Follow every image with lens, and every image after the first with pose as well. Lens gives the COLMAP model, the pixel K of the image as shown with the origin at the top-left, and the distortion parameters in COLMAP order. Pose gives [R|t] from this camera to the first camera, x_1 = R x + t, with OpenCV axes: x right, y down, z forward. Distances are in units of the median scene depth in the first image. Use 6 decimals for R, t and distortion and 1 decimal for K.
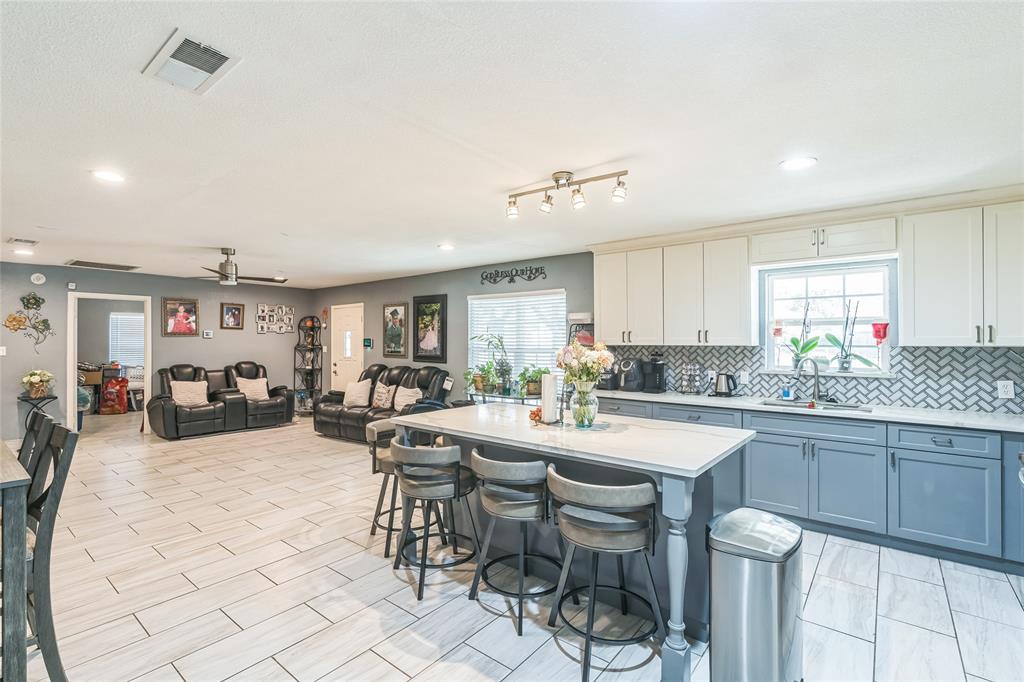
lens RADIAL K [[470.3, 0, 513.7], [0, 470.3, 336.9], [0, 0, 1]] dist [-0.008385, 0.002330]
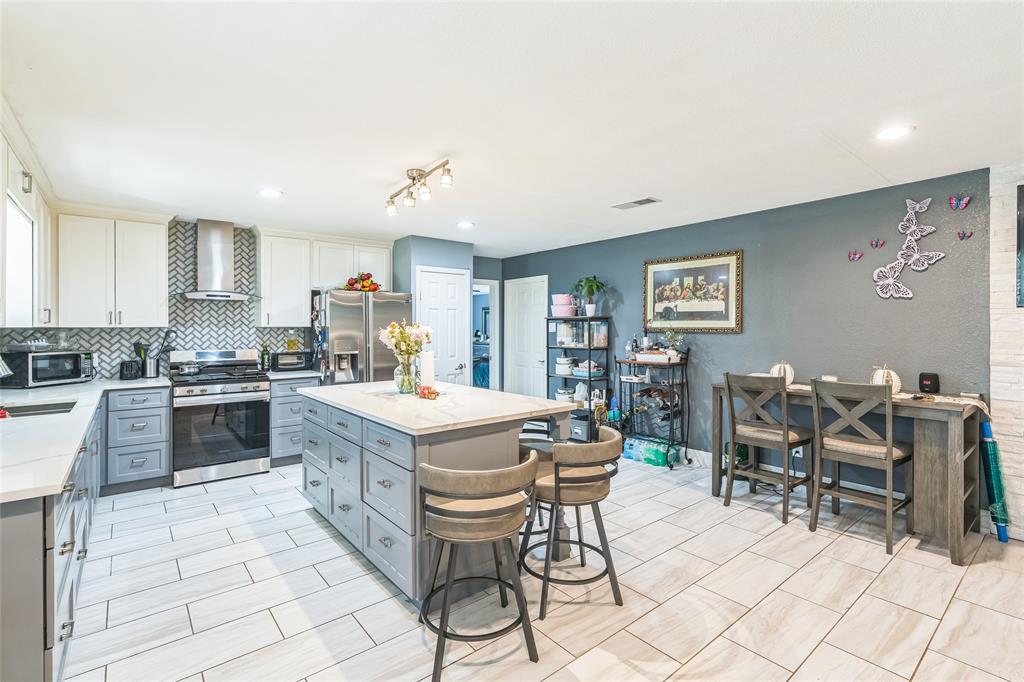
lens RADIAL K [[470.3, 0, 514.1], [0, 470.3, 328.6], [0, 0, 1]] dist [-0.008385, 0.002330]
pose [[-0.978169, 0.000584, 0.207812, -0.184633], [-0.001141, 0.999966, -0.008183, 0.017911], [-0.207810, -0.008242, -0.978134, 1.068930]]
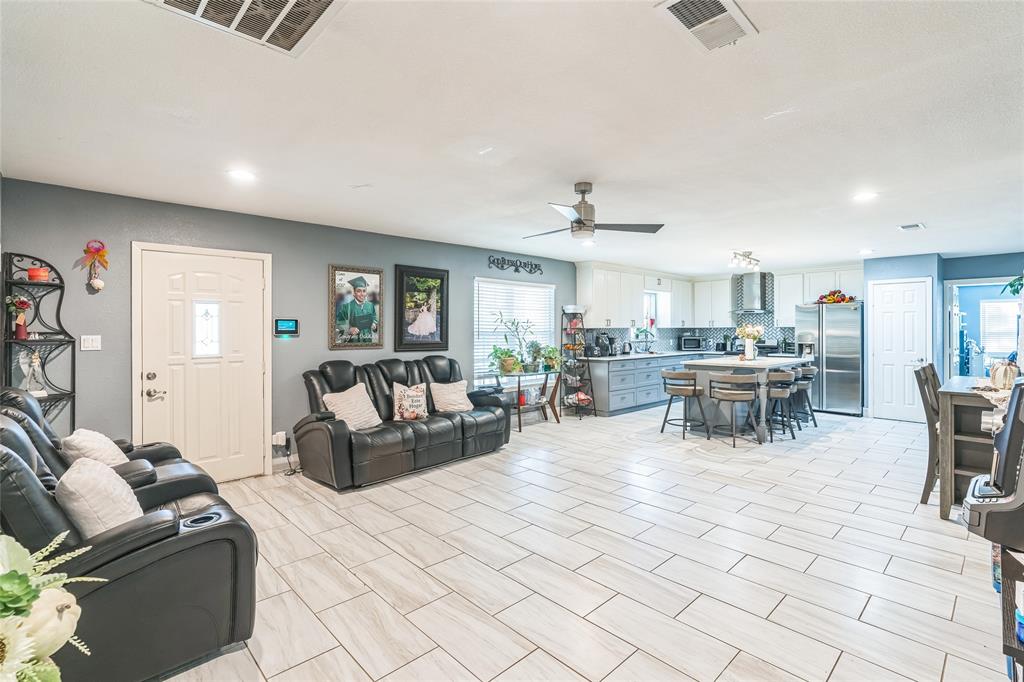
lens RADIAL K [[470.3, 0, 514.4], [0, 470.3, 326.8], [0, 0, 1]] dist [-0.008385, 0.002330]
pose [[0.135175, 0.005209, 0.990808, -1.223123], [-0.006426, 0.999970, -0.004381, 0.019318], [-0.990801, -0.005775, 0.135204, 0.953766]]
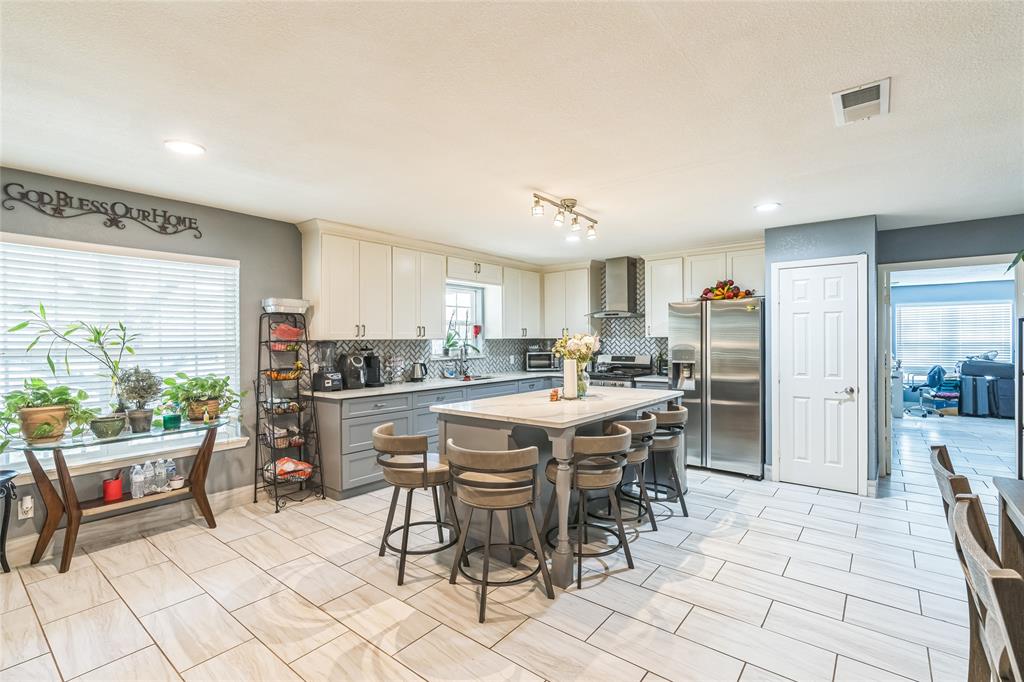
lens RADIAL K [[470.3, 0, 513.1], [0, 470.3, 339.8], [0, 0, 1]] dist [-0.008385, 0.002330]
pose [[-0.005569, -0.001339, 0.999984, -0.607422], [-0.003086, 0.999994, 0.001322, 0.013262], [-0.999980, -0.003079, -0.005573, 0.606012]]
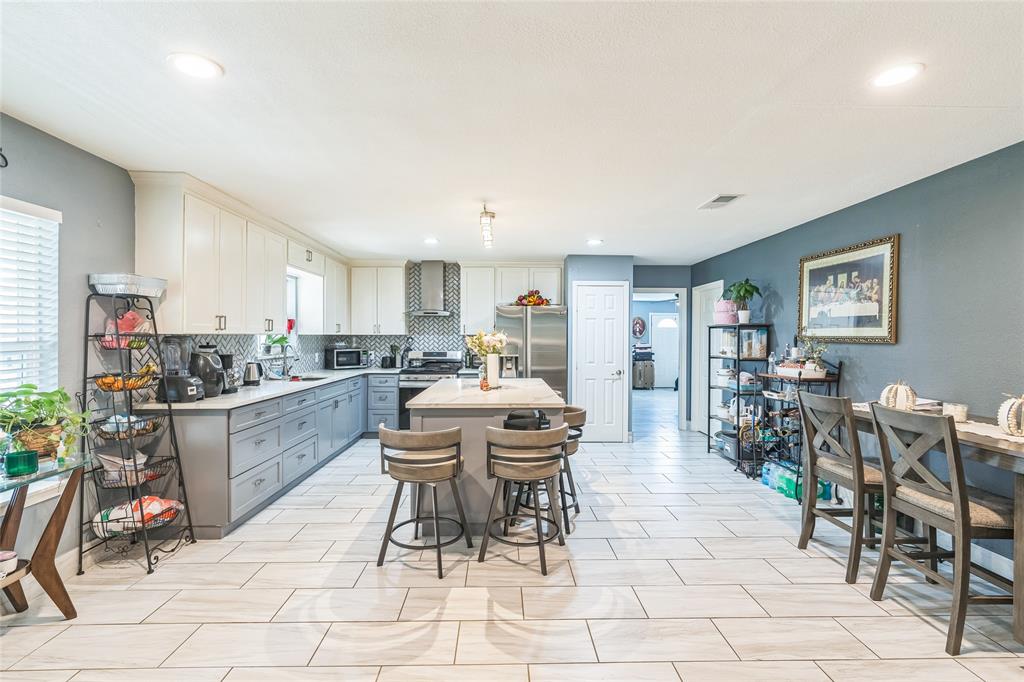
lens RADIAL K [[470.3, 0, 515.3], [0, 470.3, 337.7], [0, 0, 1]] dist [-0.008385, 0.002330]
pose [[-0.649616, -0.004336, 0.760250, -0.543550], [-0.010497, 0.999940, -0.003267, 0.017898], [-0.760190, -0.010103, -0.649623, 0.977064]]
